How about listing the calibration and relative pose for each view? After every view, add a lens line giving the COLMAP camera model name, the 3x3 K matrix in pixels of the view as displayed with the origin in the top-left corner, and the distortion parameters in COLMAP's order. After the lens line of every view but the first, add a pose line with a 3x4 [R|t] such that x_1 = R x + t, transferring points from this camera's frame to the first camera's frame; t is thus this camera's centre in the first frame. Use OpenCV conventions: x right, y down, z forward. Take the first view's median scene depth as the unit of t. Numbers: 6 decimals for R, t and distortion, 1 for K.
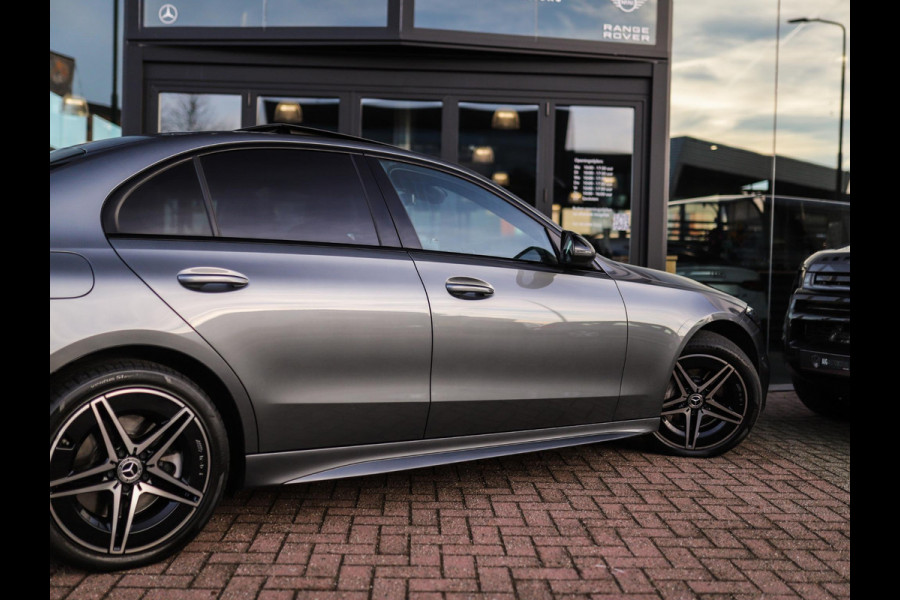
lens RADIAL K [[1094.1, 0, 471.7], [0, 1094.1, 301.6], [0, 0, 1]] dist [-0.009640, -0.039965]
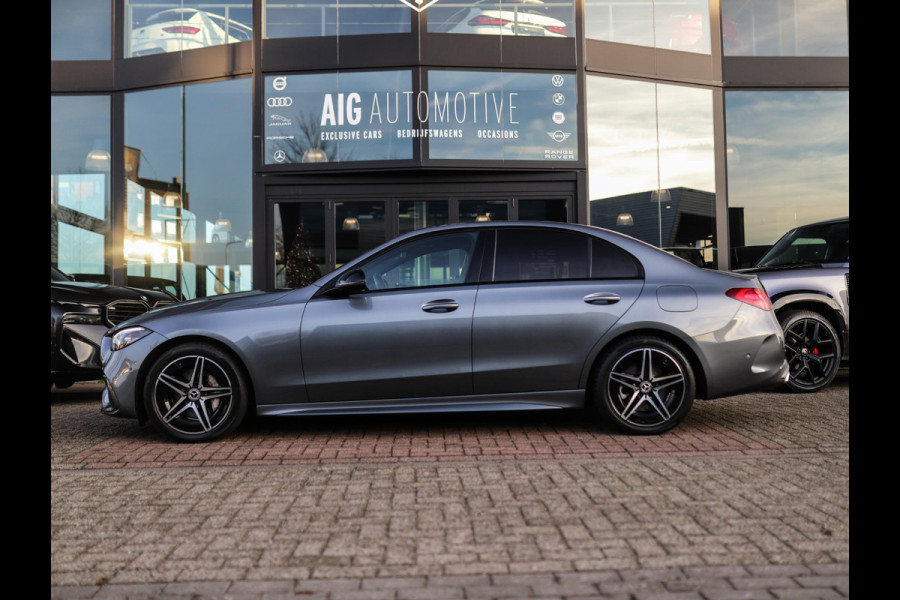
lens RADIAL K [[1239.5, 0, 449.7], [0, 1239.5, 281.8], [0, 0, 1]] dist [-0.009688, -0.028095]
pose [[0.998644, -0.041167, -0.031865, 0.029692], [0.038864, 0.996803, -0.069813, 0.065269], [0.034637, 0.068480, 0.997051, -0.830456]]
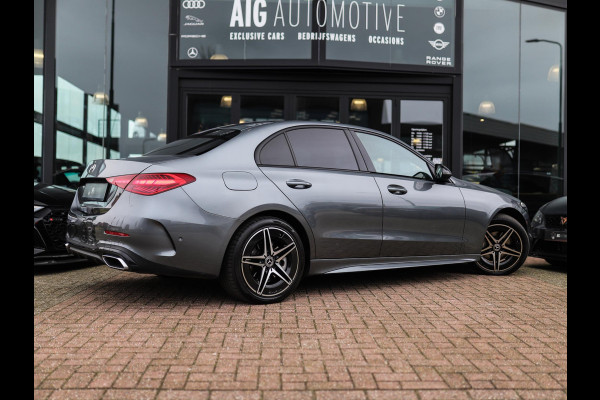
lens RADIAL K [[771.9, 0, 306.1], [0, 771.9, 199.3], [0, 0, 1]] dist [-0.020486, 0.003143]
pose [[0.999968, -0.007900, -0.001134, -0.083739], [0.007853, 0.999304, -0.036476, 0.035004], [0.001421, 0.036466, 0.999334, -0.297640]]
